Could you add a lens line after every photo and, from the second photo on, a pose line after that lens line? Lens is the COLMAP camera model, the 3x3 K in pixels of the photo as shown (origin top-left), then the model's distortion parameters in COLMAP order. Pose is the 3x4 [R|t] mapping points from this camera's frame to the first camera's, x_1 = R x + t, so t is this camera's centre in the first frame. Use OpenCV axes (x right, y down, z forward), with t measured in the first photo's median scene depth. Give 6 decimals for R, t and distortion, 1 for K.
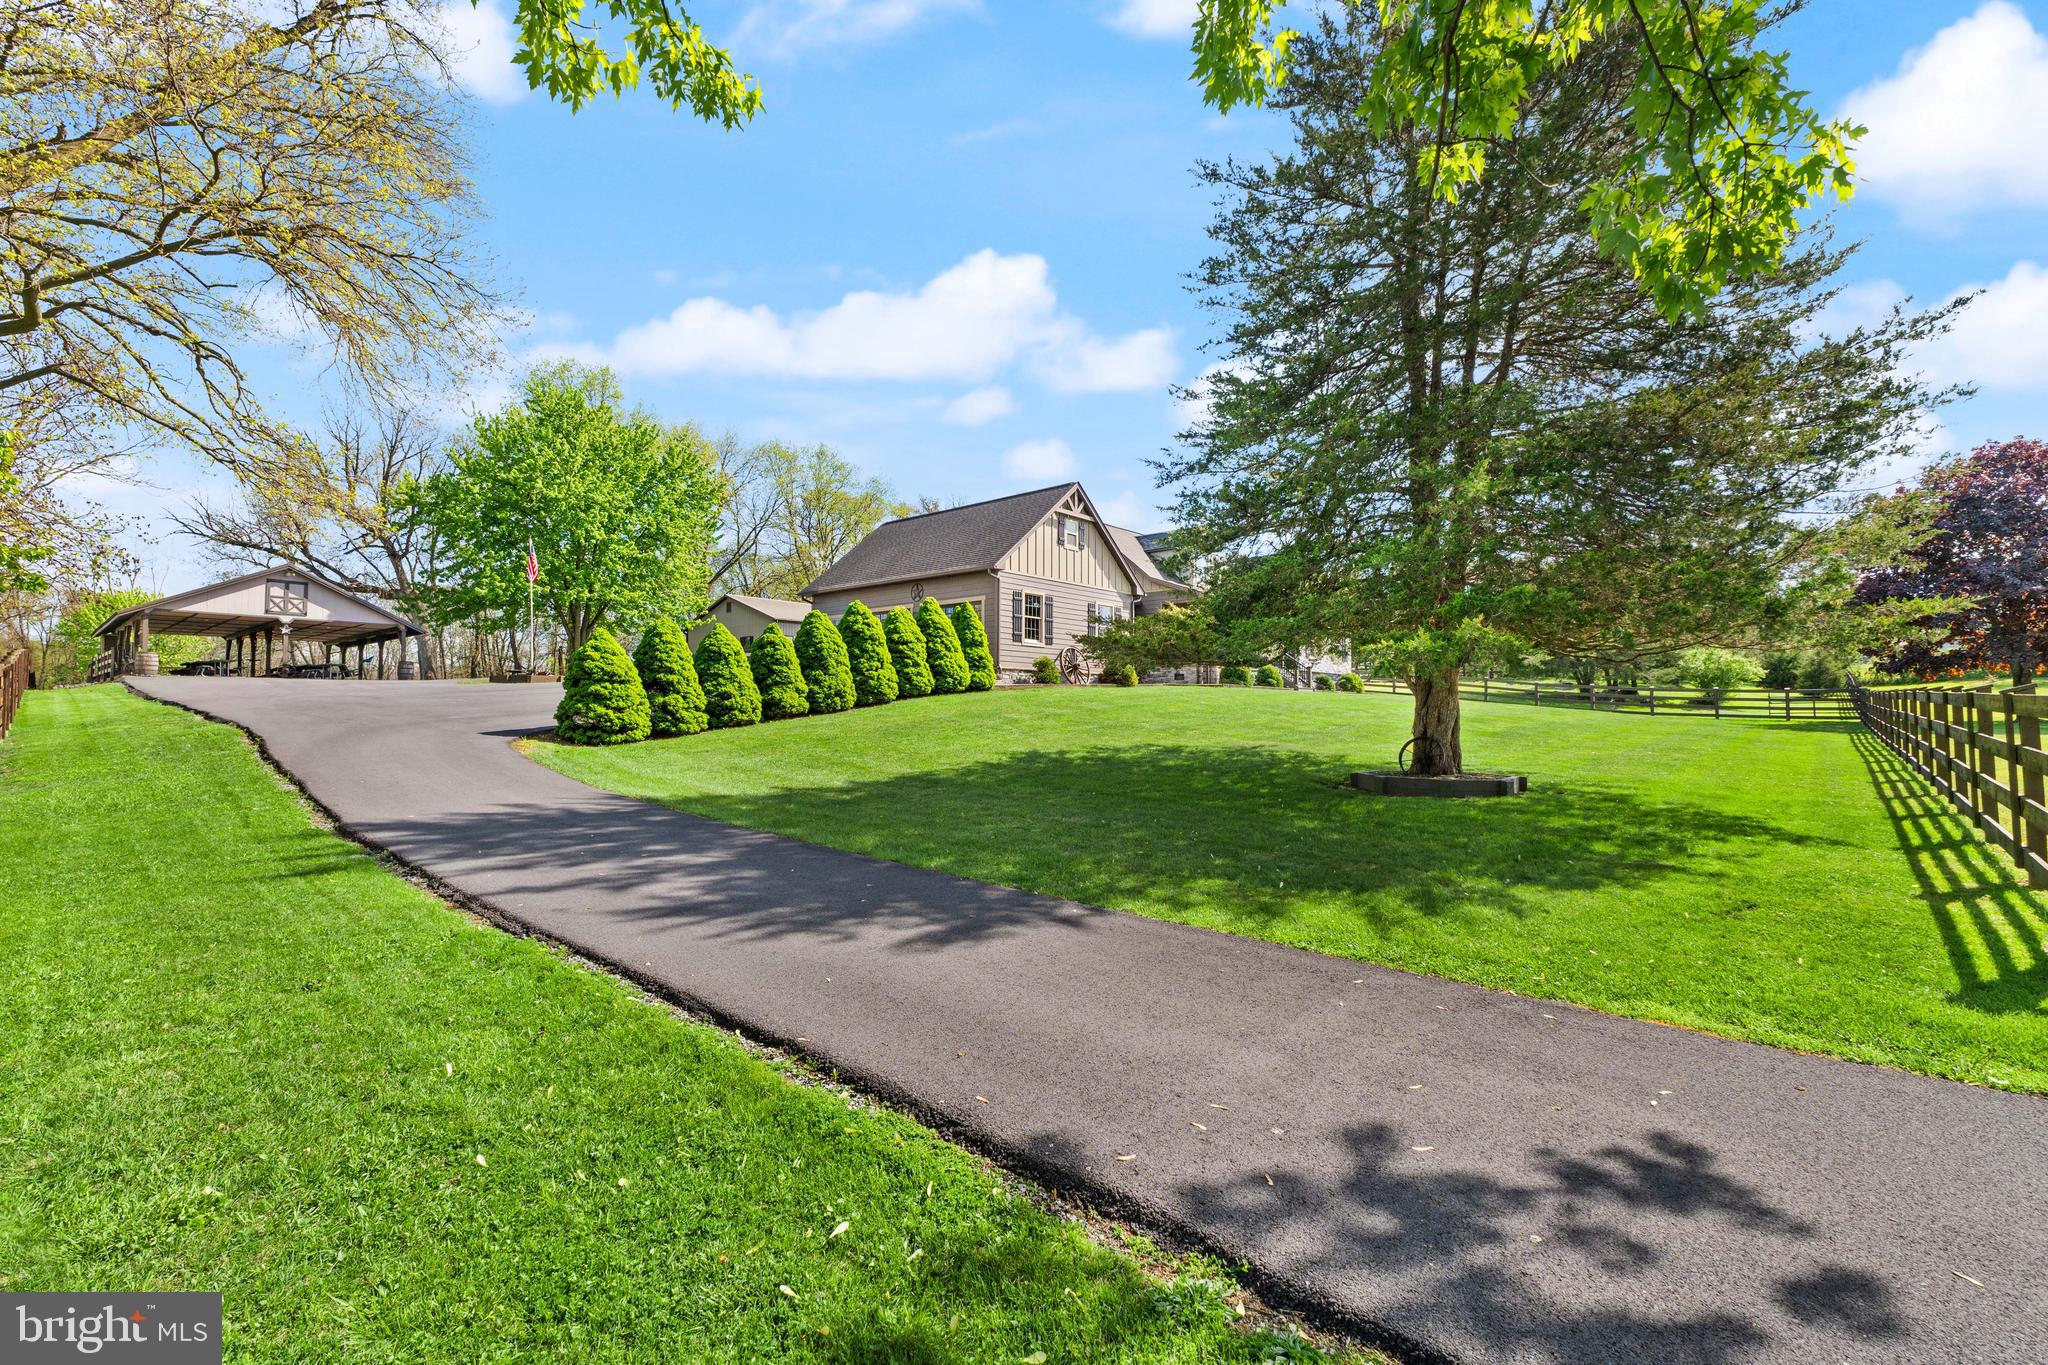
lens RADIAL K [[880.0, 0, 1036.7], [0, 880.0, 646.6], [0, 0, 1]] dist [0.000023, -0.000032]
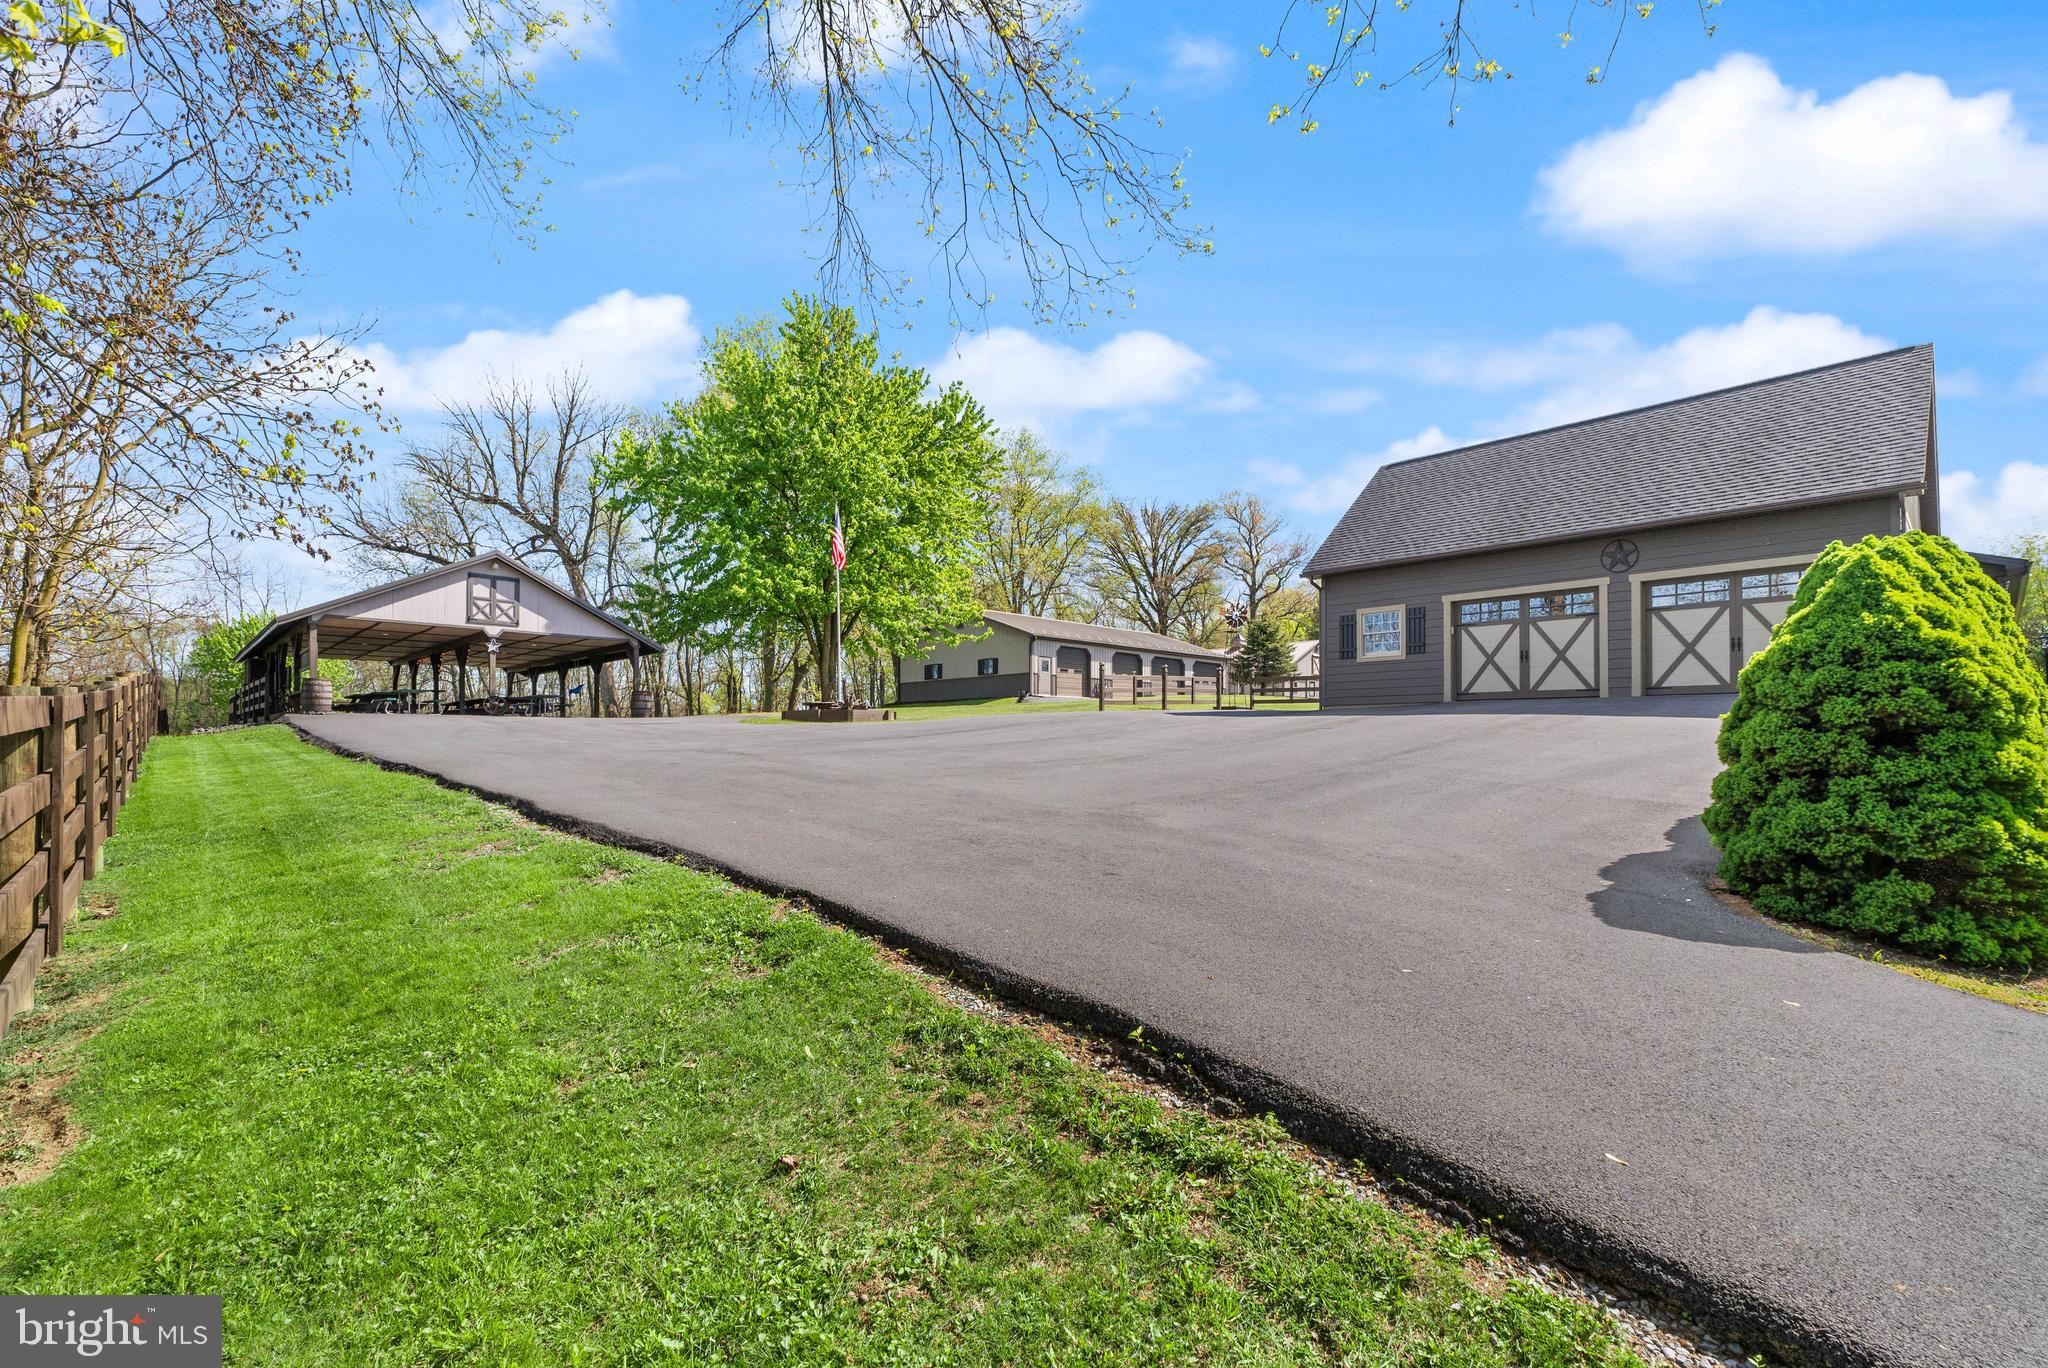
lens RADIAL K [[918.9, 0, 1024.0], [0, 918.9, 684.0], [0, 0, 1]] dist [0.011835, -0.000161]
pose [[0.994404, -0.009058, -0.105254, -0.335345], [0.010092, 0.999906, 0.009297, 0.007833], [0.105160, -0.010307, 0.994402, 0.296866]]
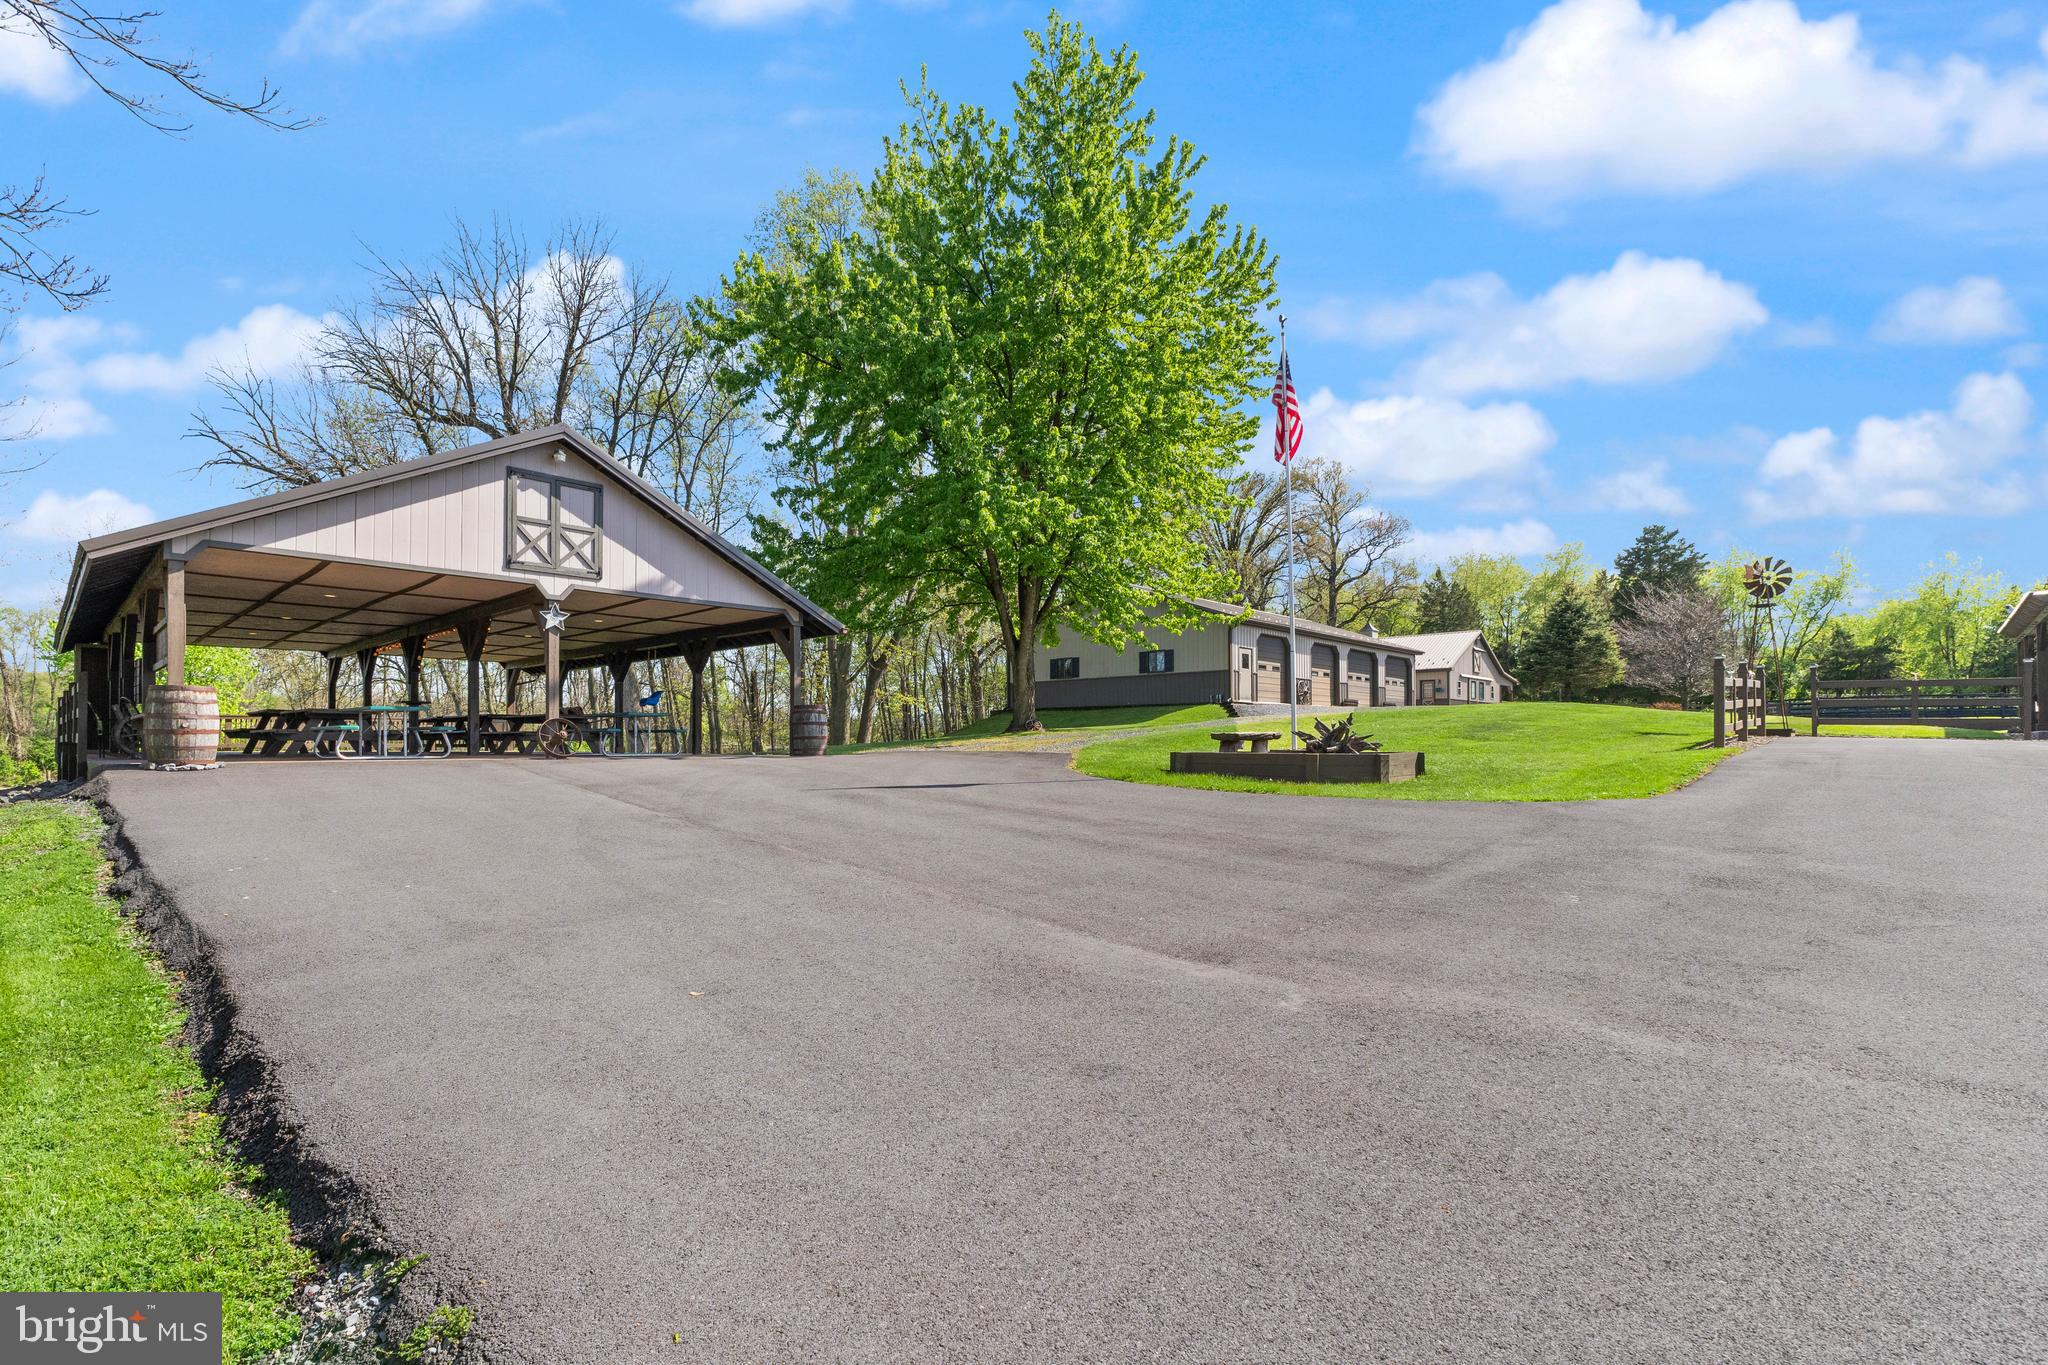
lens RADIAL K [[942.2, 0, 1033.1], [0, 942.2, 704.4], [0, 0, 1]] dist [-0.001816, 0.000223]
pose [[0.998868, -0.006875, -0.047071, -0.604548], [0.008564, 0.999324, 0.035755, 0.003480], [0.046793, -0.036118, 0.998251, 0.593336]]
